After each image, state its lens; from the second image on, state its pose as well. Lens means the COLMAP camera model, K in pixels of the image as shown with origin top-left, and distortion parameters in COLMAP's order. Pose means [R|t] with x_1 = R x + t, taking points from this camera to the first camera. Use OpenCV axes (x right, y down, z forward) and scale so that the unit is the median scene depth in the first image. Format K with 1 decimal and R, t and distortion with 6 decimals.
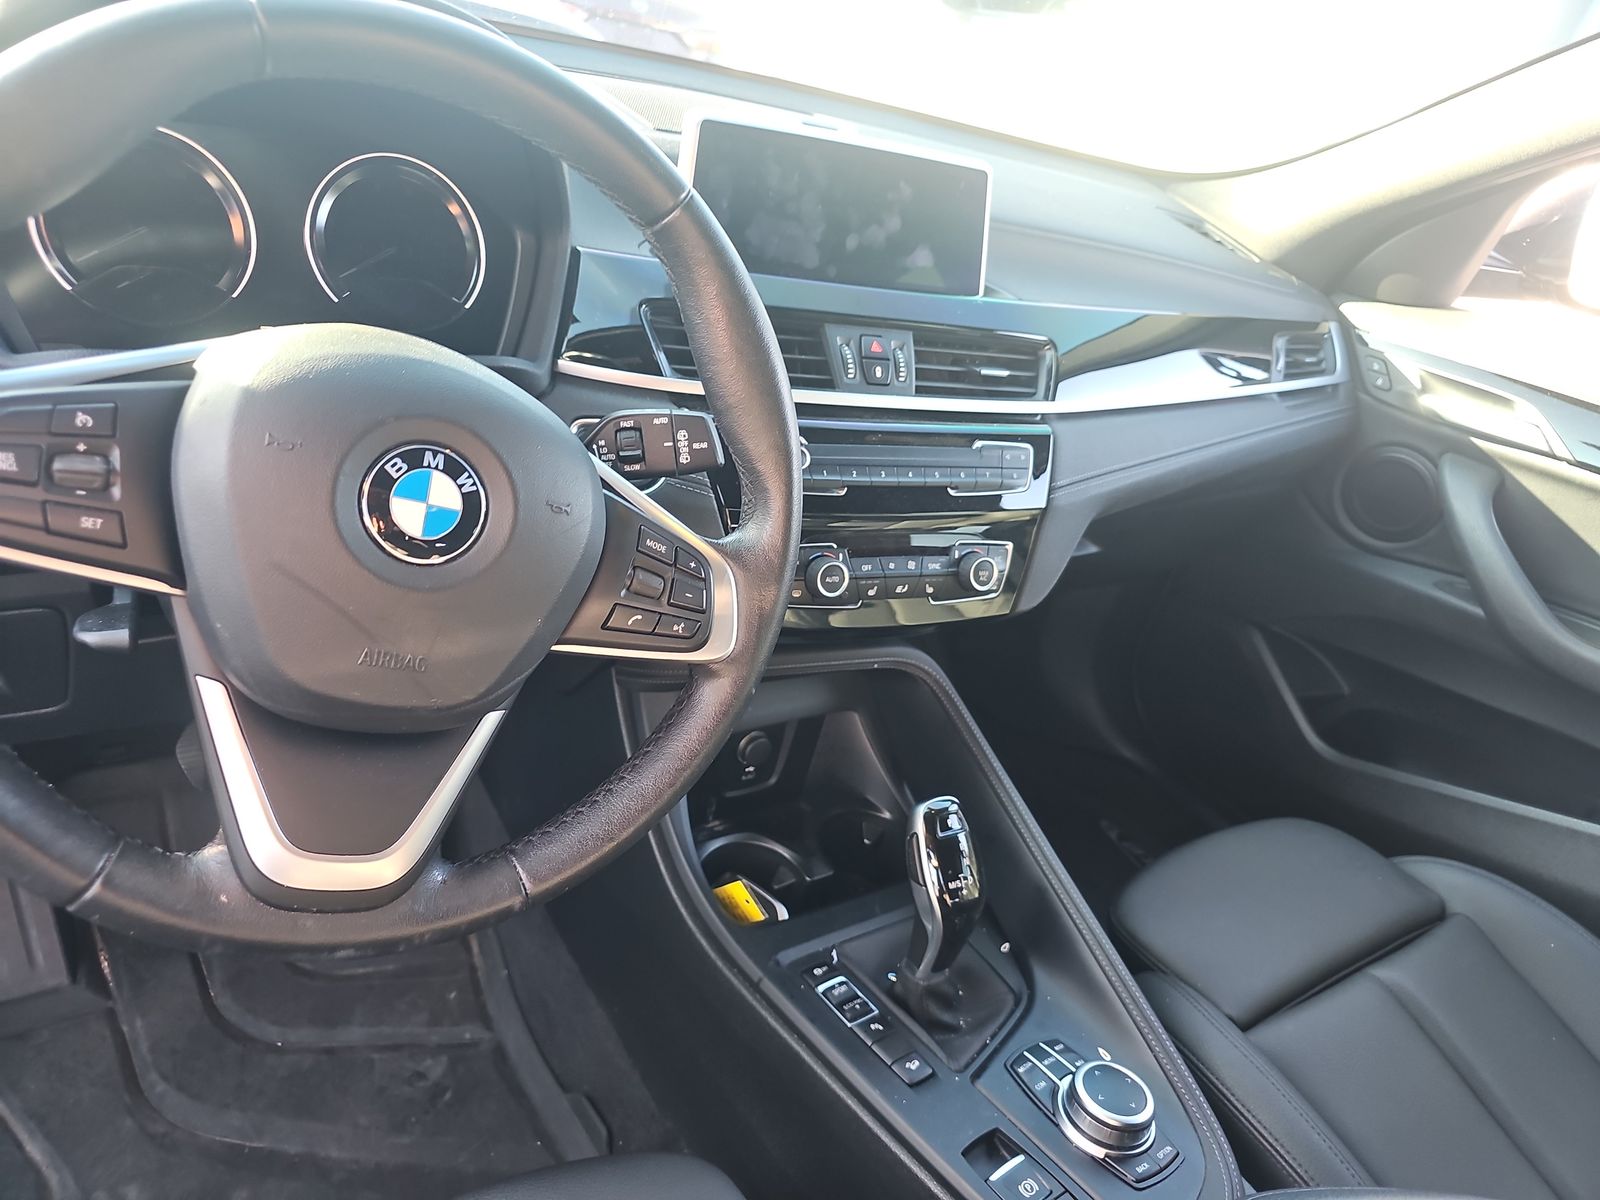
lens RADIAL K [[1083.4, 0, 773.5], [0, 1083.4, 596.9], [0, 0, 1]] dist [0.052267, -0.064891]
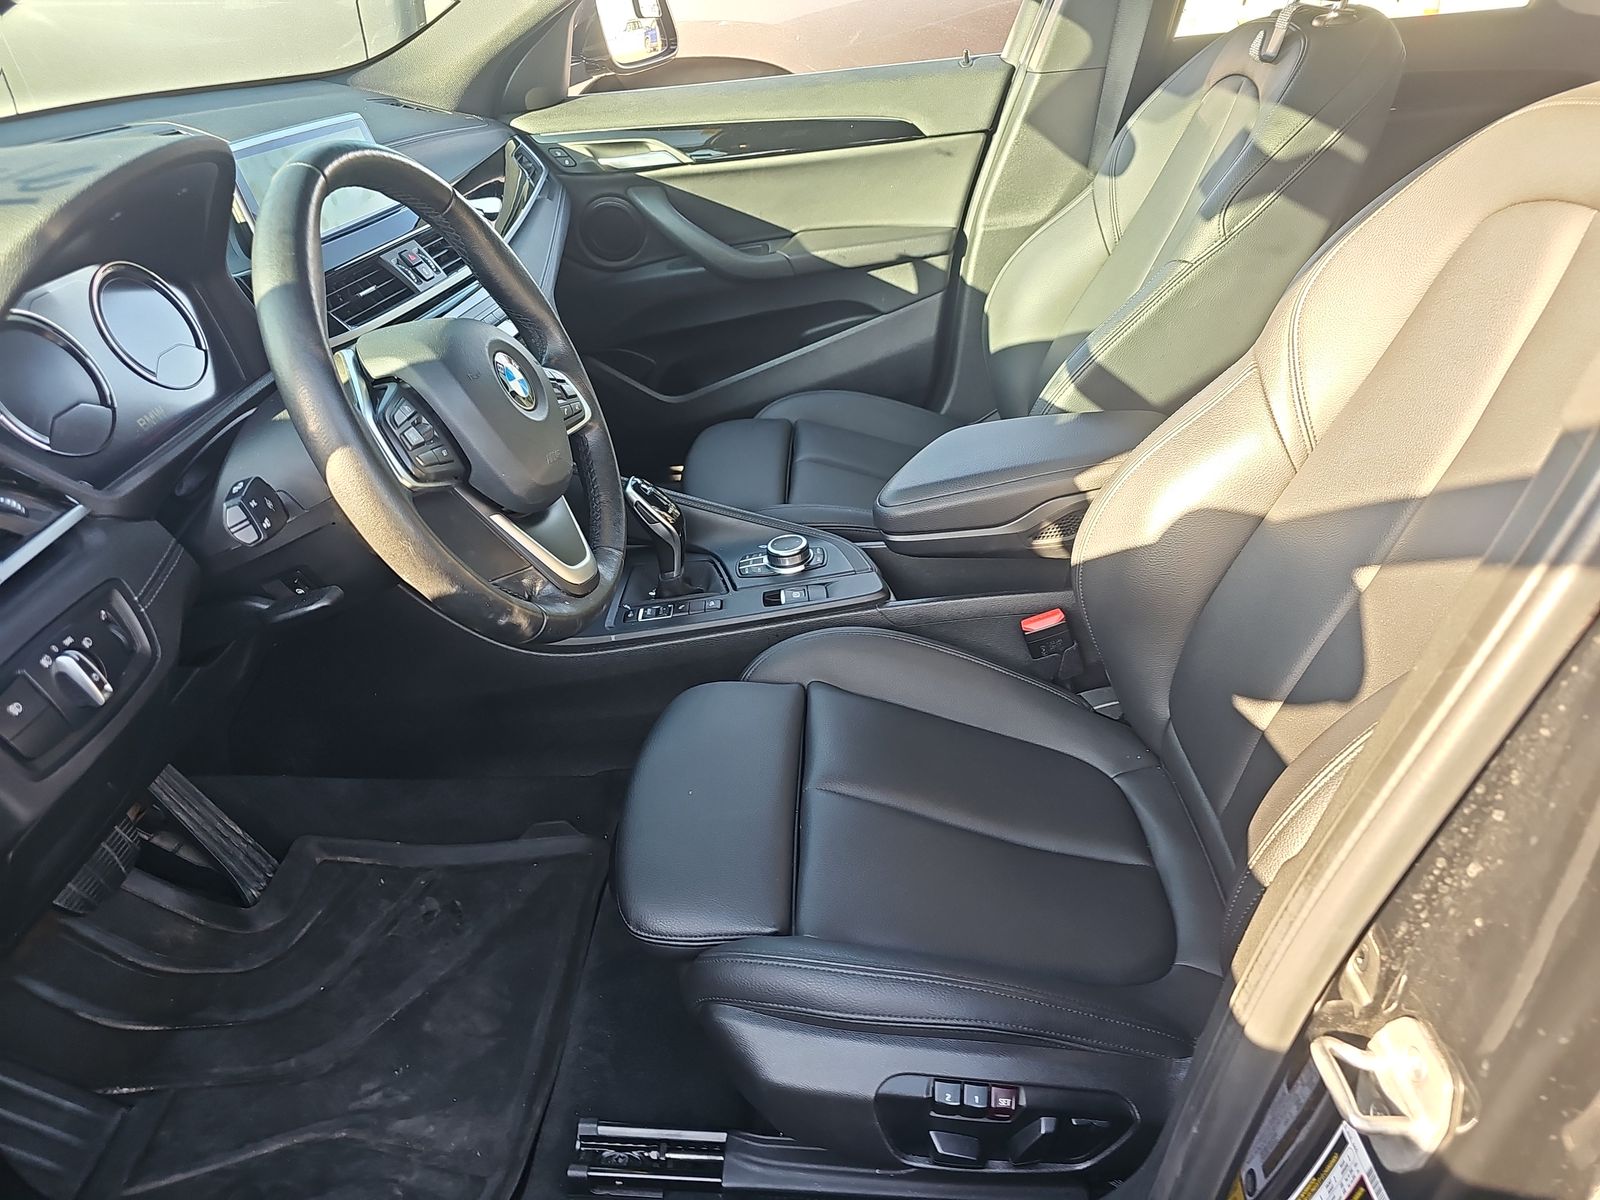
lens RADIAL K [[1083.4, 0, 773.5], [0, 1083.4, 596.9], [0, 0, 1]] dist [0.052267, -0.064891]
pose [[0.570600, -0.596973, 0.563950, -0.744189], [0.518433, 0.794429, 0.316401, -0.081642], [-0.636901, 0.111832, 0.762791, -0.382274]]
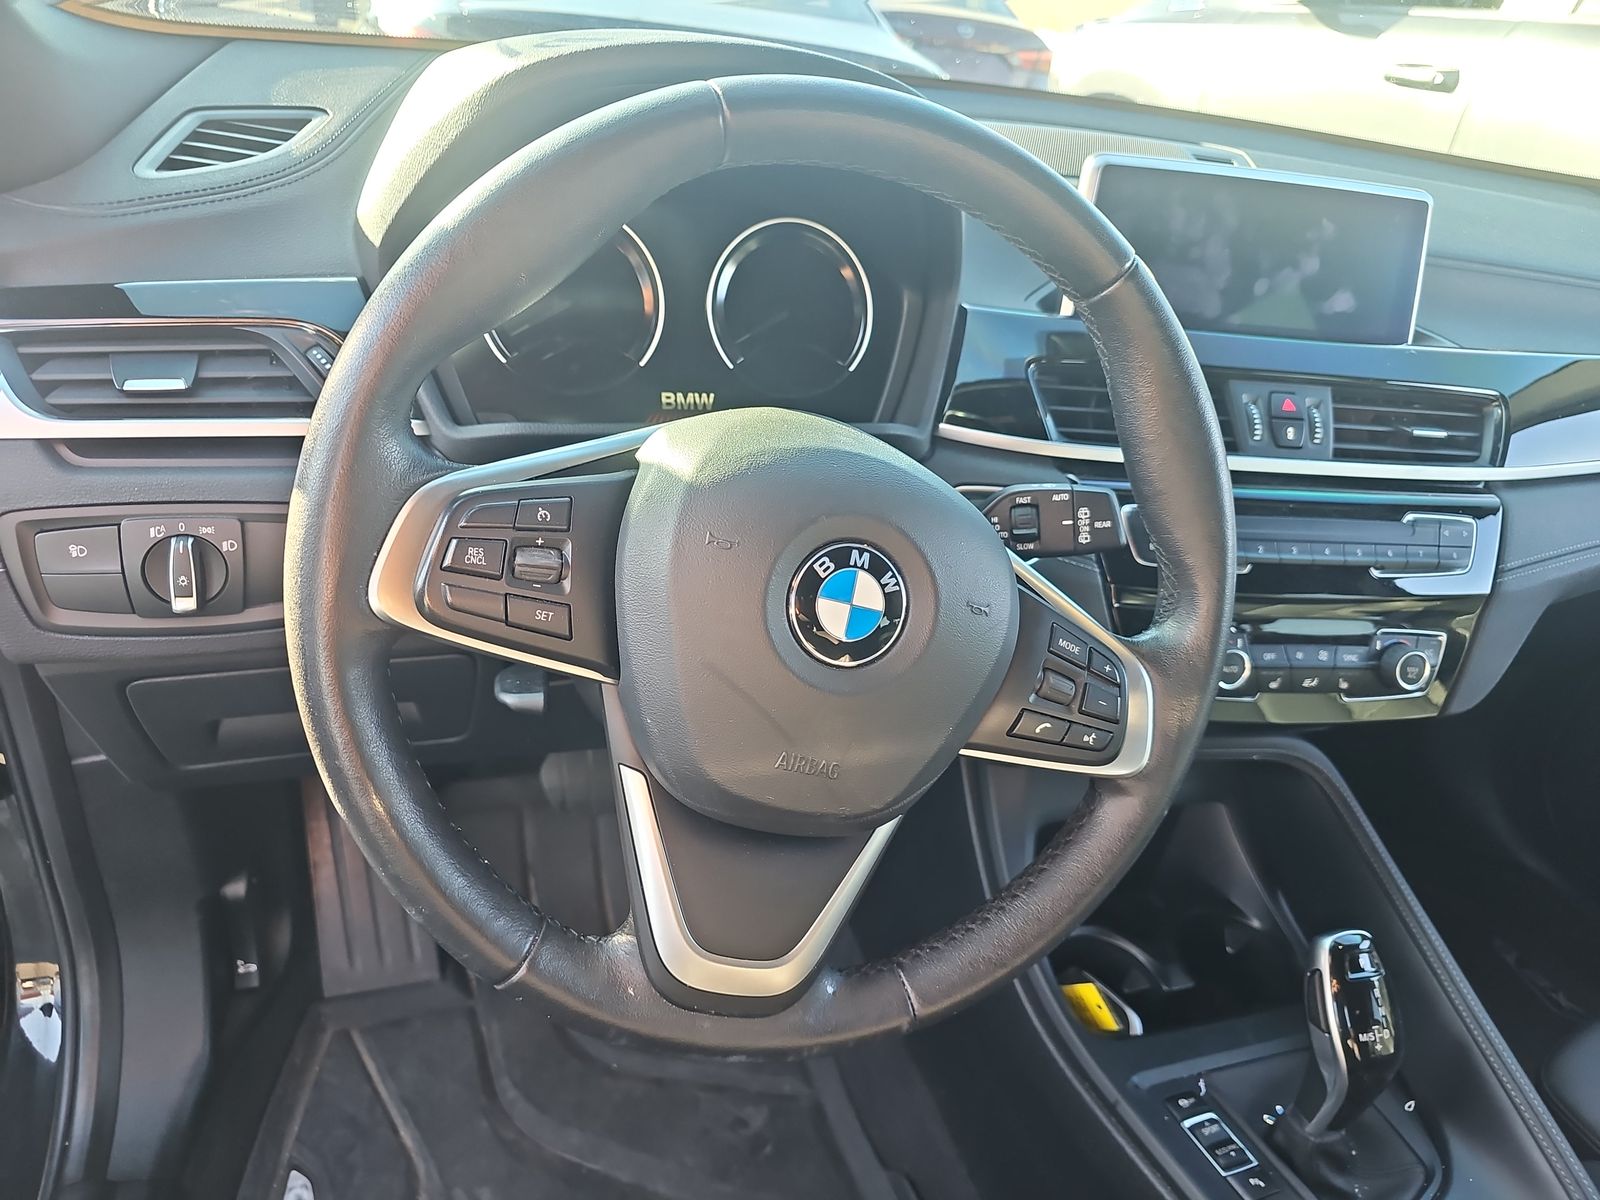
lens RADIAL K [[1083.4, 0, 773.5], [0, 1083.4, 596.9], [0, 0, 1]] dist [0.052267, -0.064891]
pose [[0.963209, 0.054625, -0.263142, -0.072323], [-0.059658, 0.998156, -0.011168, -0.041856], [0.262047, 0.026456, 0.964692, 0.035587]]
